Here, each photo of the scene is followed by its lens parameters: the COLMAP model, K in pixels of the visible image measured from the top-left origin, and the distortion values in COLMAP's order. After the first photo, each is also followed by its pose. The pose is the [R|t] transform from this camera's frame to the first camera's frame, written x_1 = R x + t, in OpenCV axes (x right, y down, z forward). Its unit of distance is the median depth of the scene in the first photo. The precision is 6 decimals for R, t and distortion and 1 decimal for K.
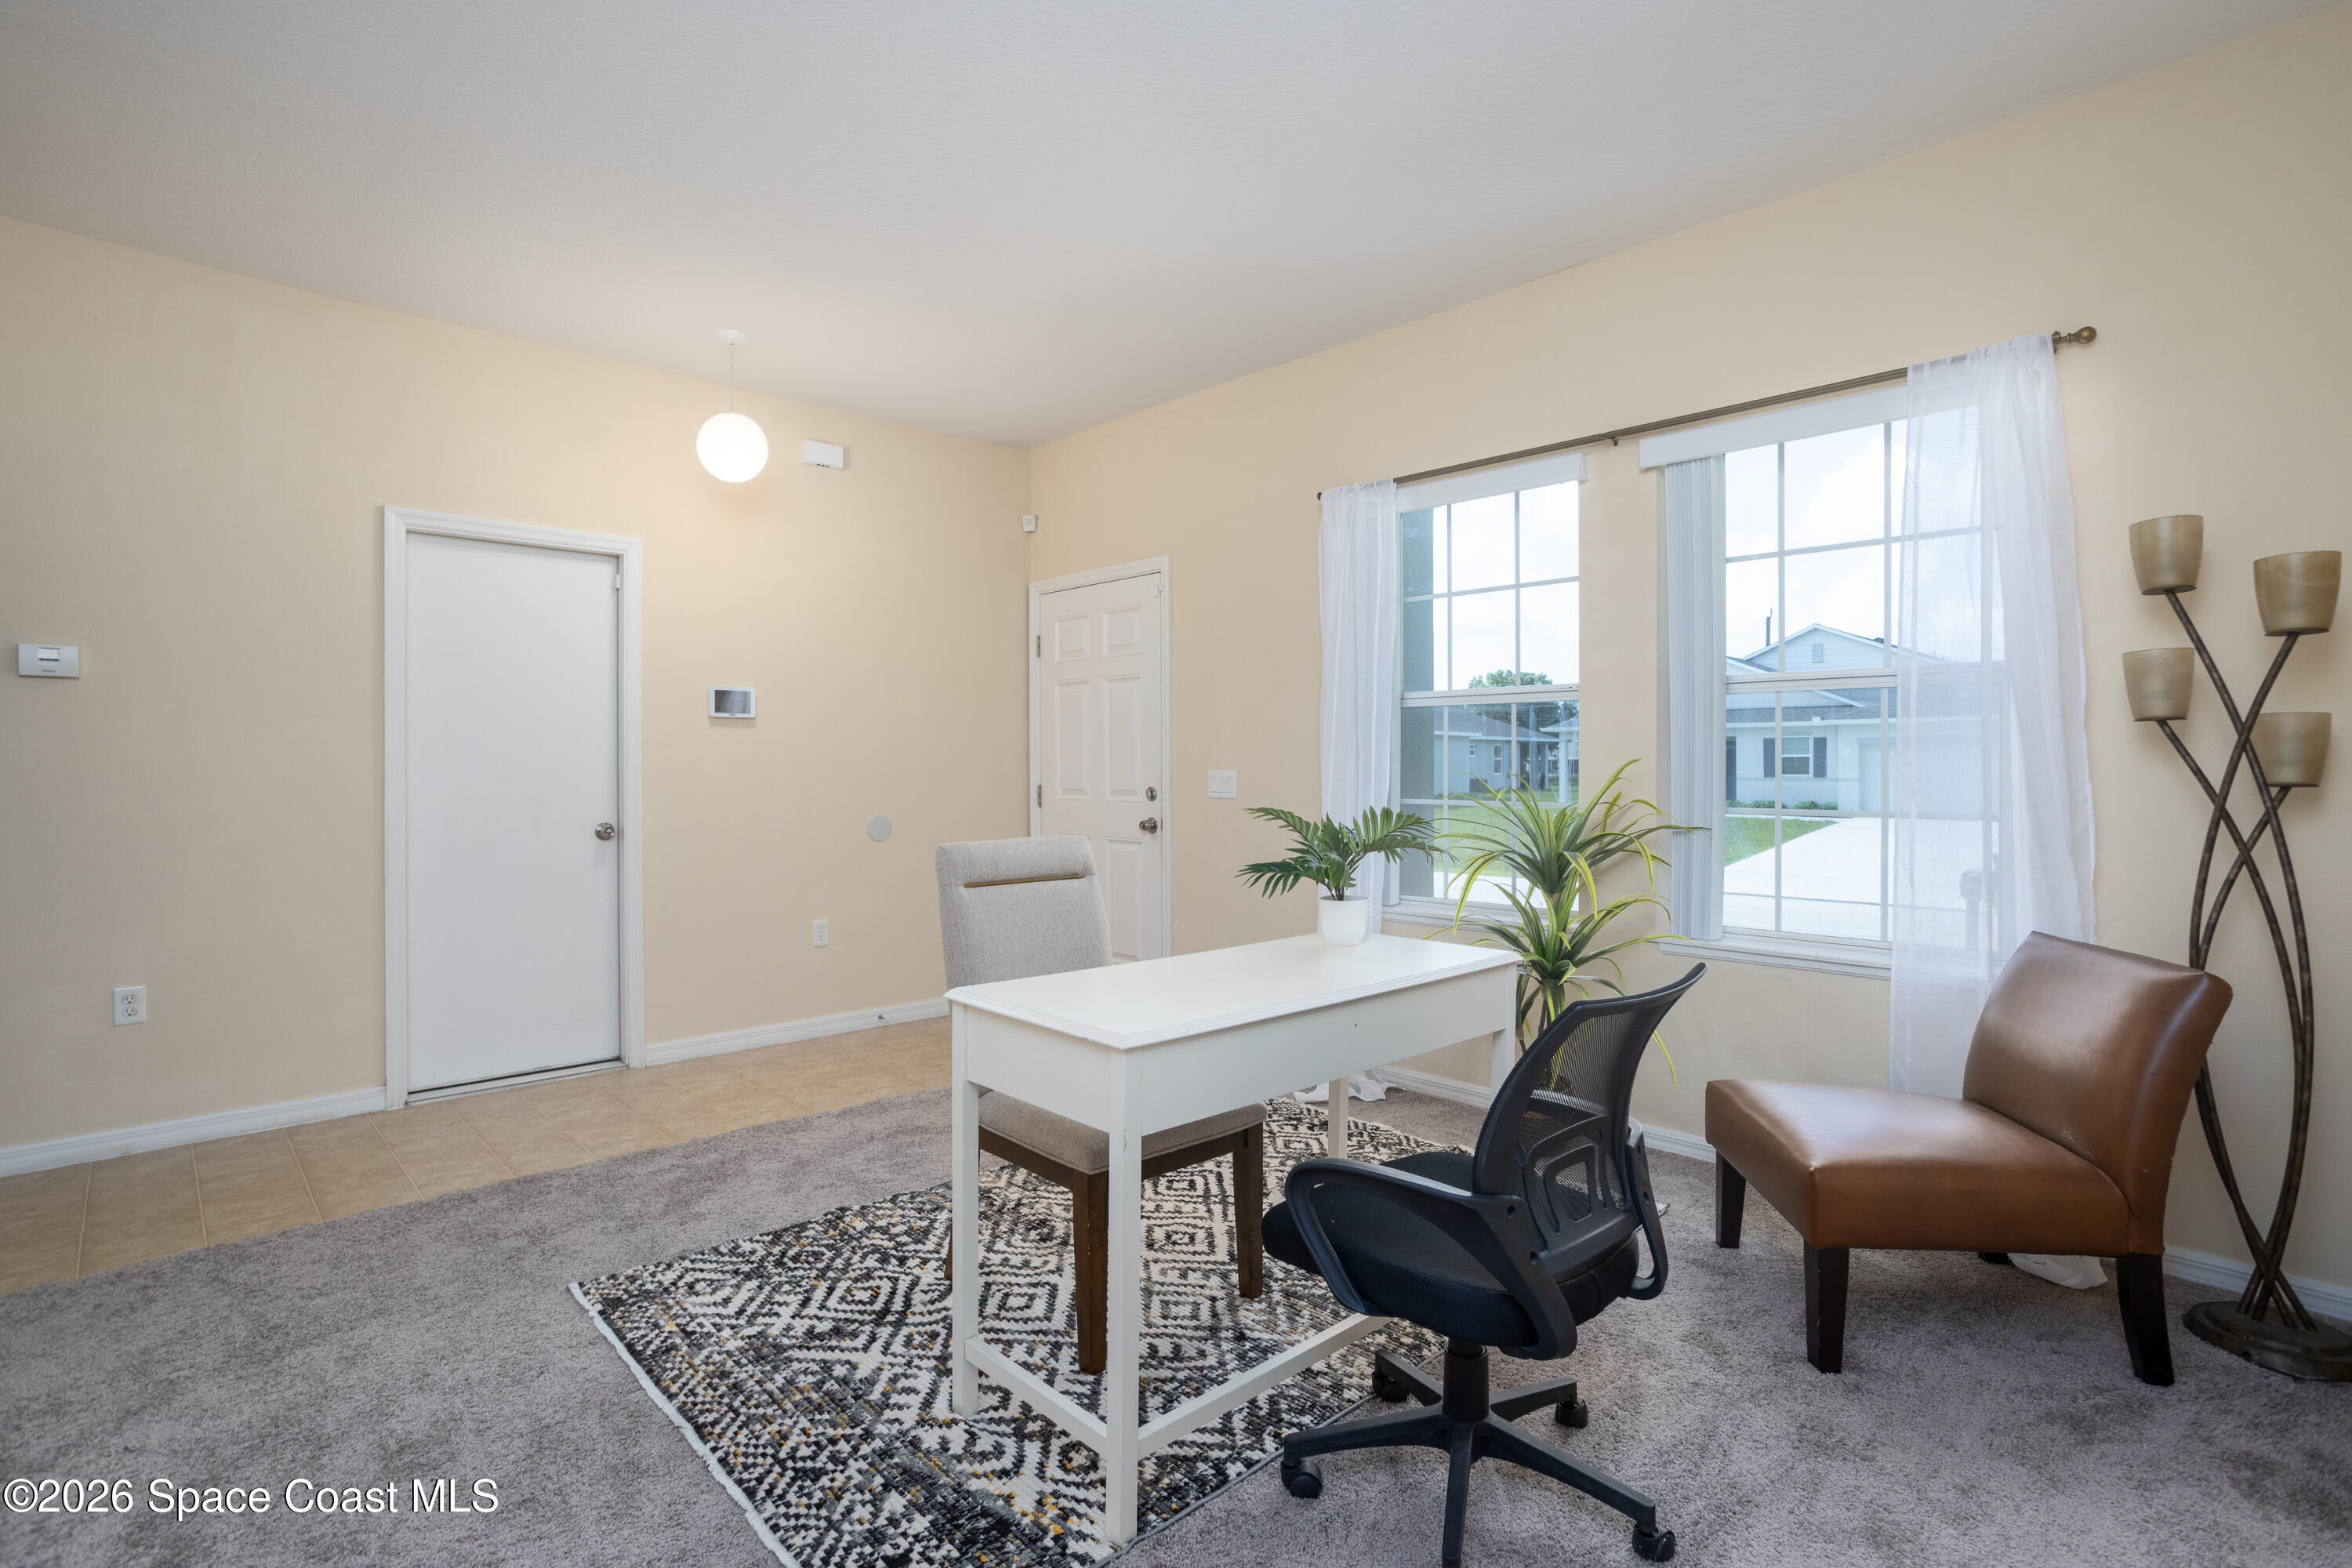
lens RADIAL K [[1112.9, 0, 1184.9], [0, 1112.9, 781.2], [0, 0, 1]] dist [-0.024674, 0.000569]
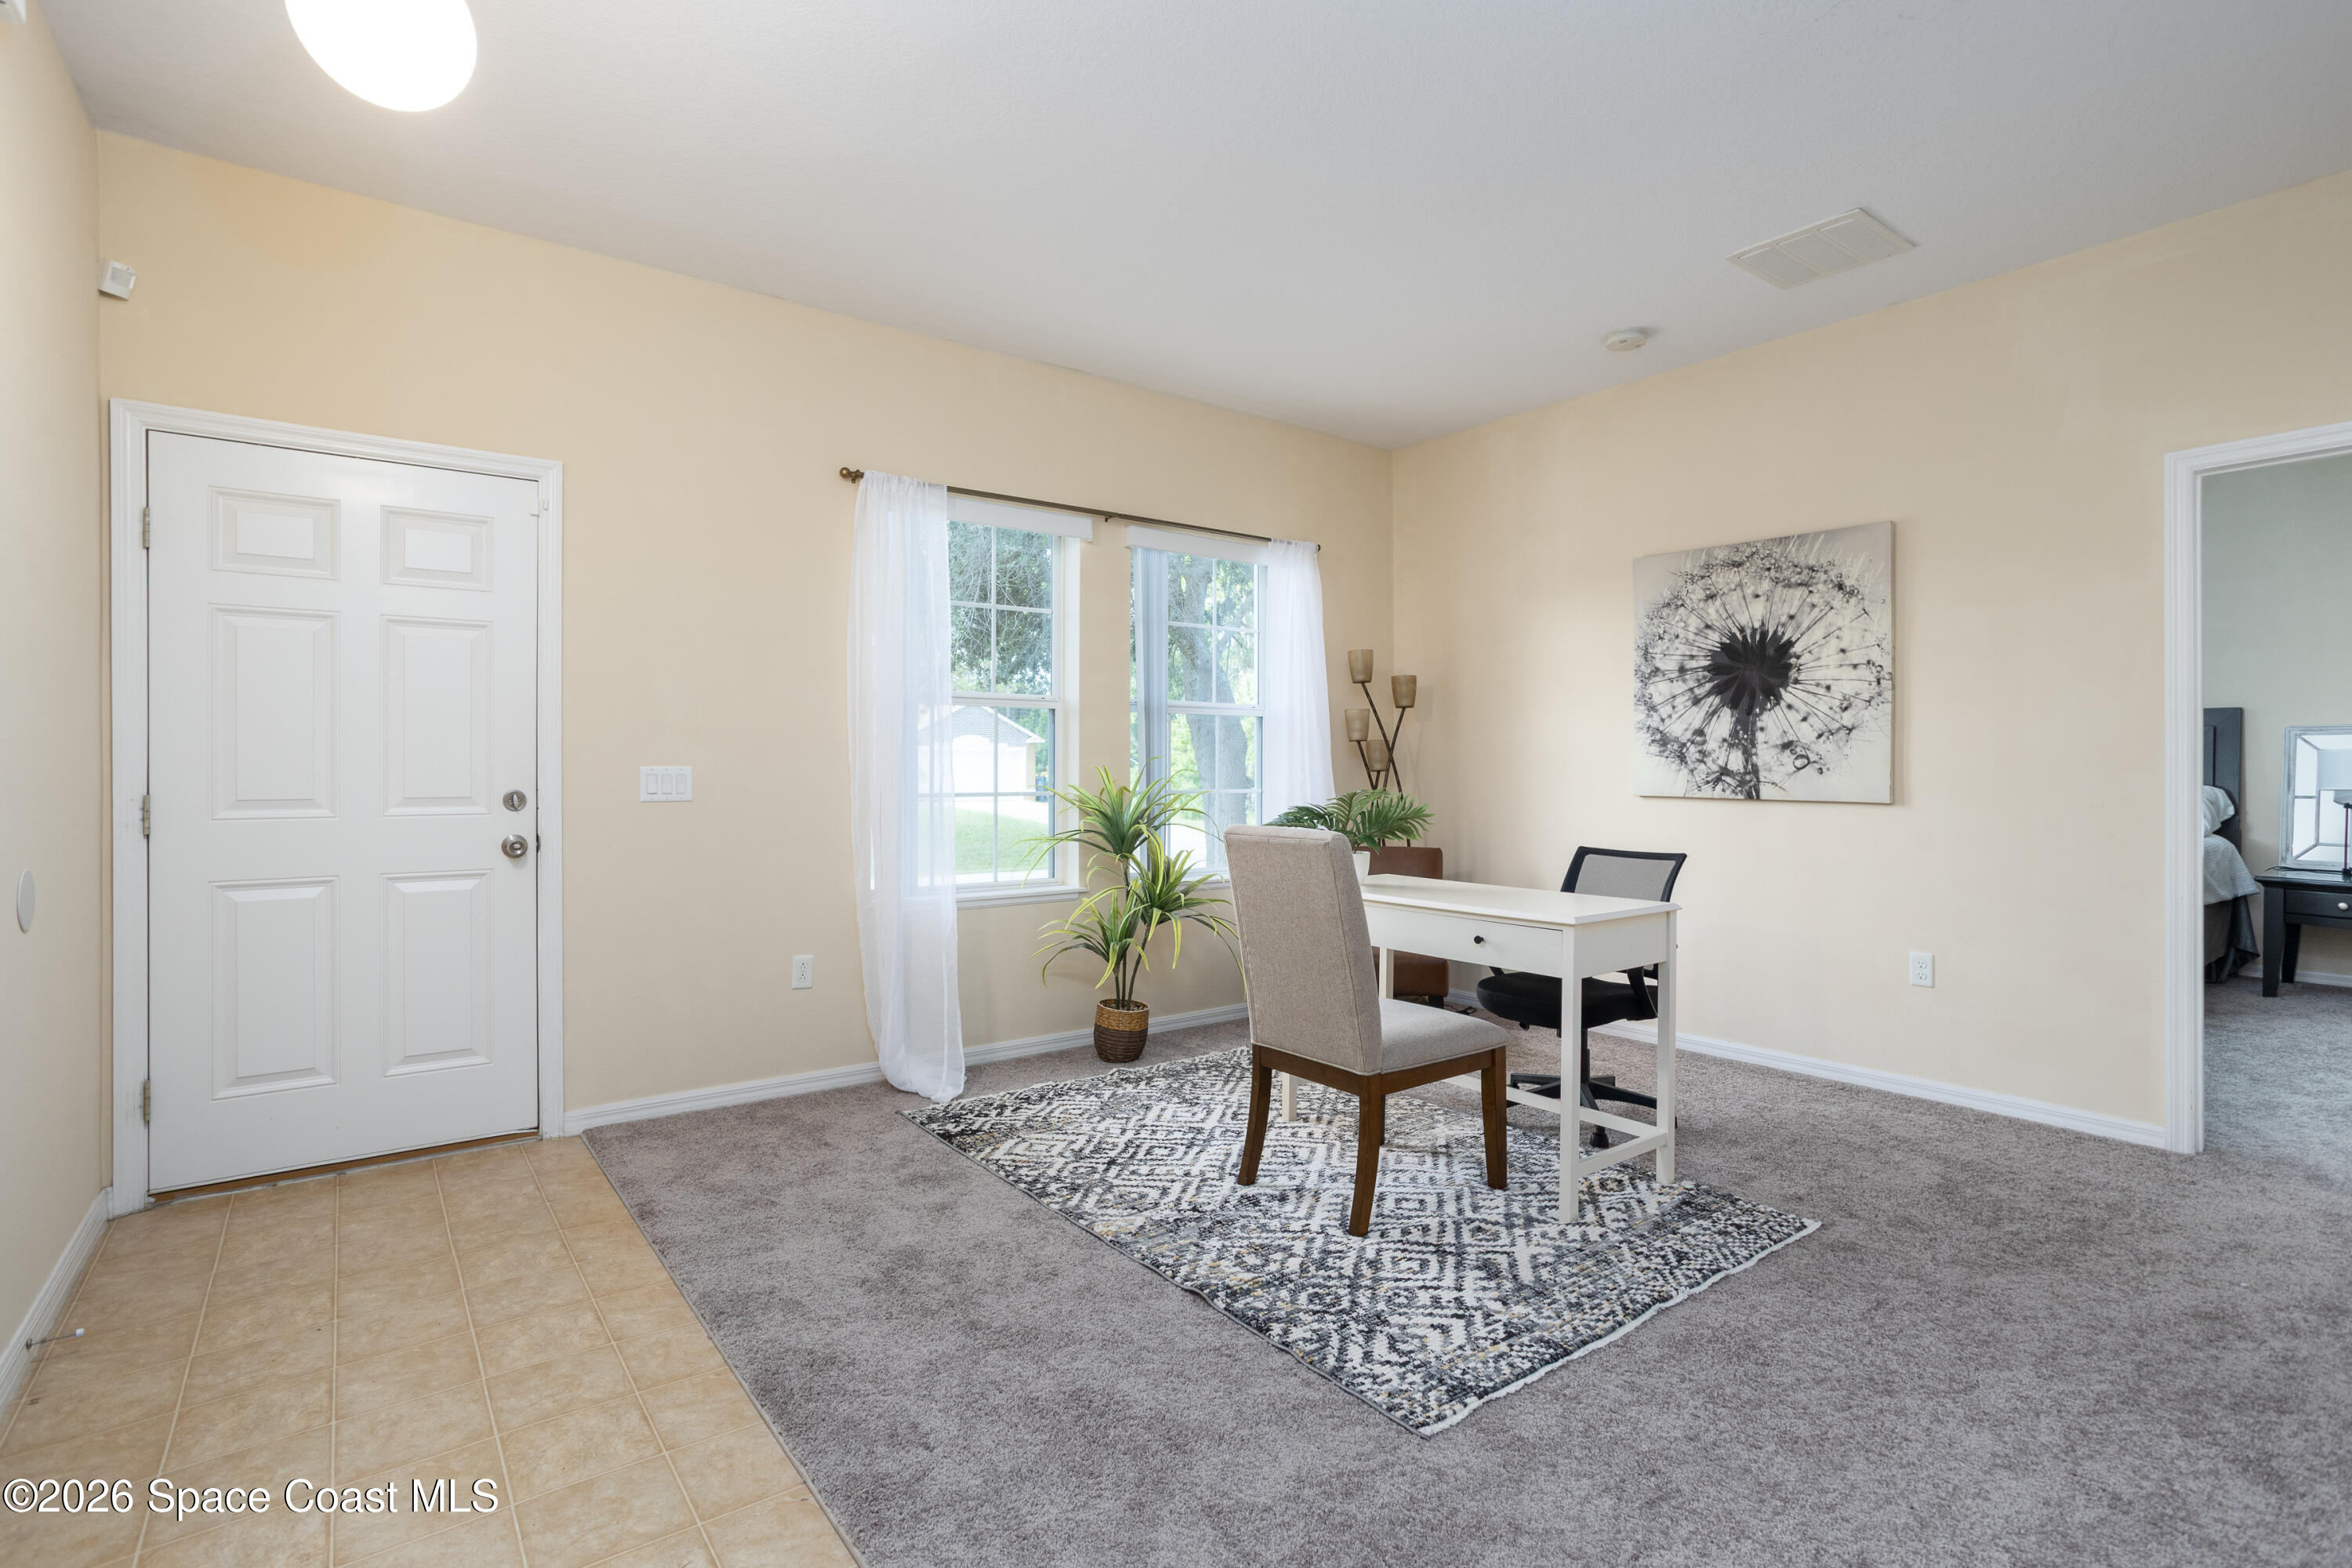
lens RADIAL K [[1112.9, 0, 1187.3], [0, 1112.9, 774.5], [0, 0, 1]] dist [-0.024674, 0.000569]
pose [[0.114691, -0.006660, 0.993379, -1.383472], [0.012641, 0.999906, 0.005244, -0.005281], [-0.993321, 0.011956, 0.114765, 1.108798]]
